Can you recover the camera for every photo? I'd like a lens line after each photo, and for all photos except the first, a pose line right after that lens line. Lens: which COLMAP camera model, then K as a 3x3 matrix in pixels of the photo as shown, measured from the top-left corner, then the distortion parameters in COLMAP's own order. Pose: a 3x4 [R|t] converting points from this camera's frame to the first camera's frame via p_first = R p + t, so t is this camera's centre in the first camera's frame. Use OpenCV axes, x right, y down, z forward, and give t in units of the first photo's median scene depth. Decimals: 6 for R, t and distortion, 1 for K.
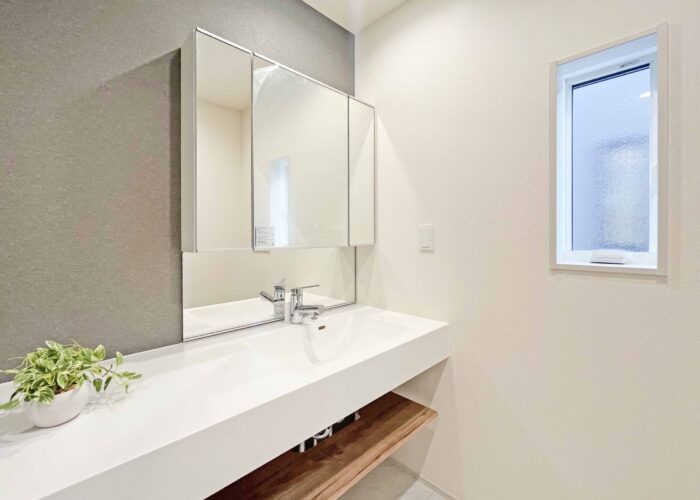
lens RADIAL K [[290.0, 0, 316.6], [0, 290.0, 241.5], [0, 0, 1]] dist [0.000679, -0.000006]
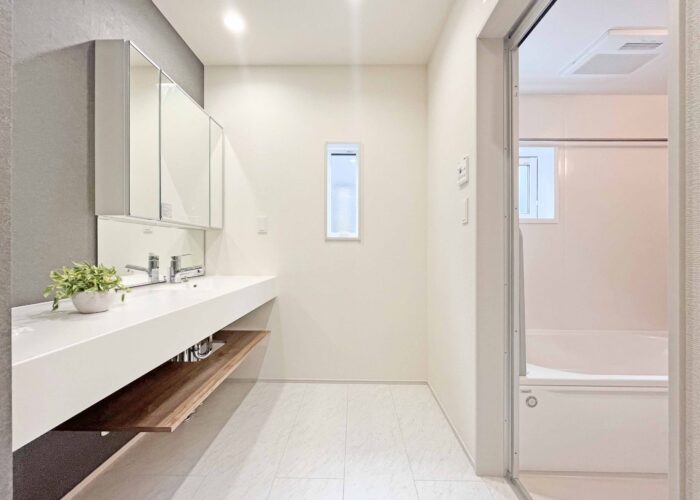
lens RADIAL K [[290.0, 0, 350.4], [0, 290.0, 249.7], [0, 0, 1]] dist [0.000679, -0.000006]
pose [[0.661560, 0.002866, 0.749887, -0.528009], [-0.002078, 0.999996, -0.001988, 0.138641], [-0.749890, -0.000243, 0.661563, -0.428238]]
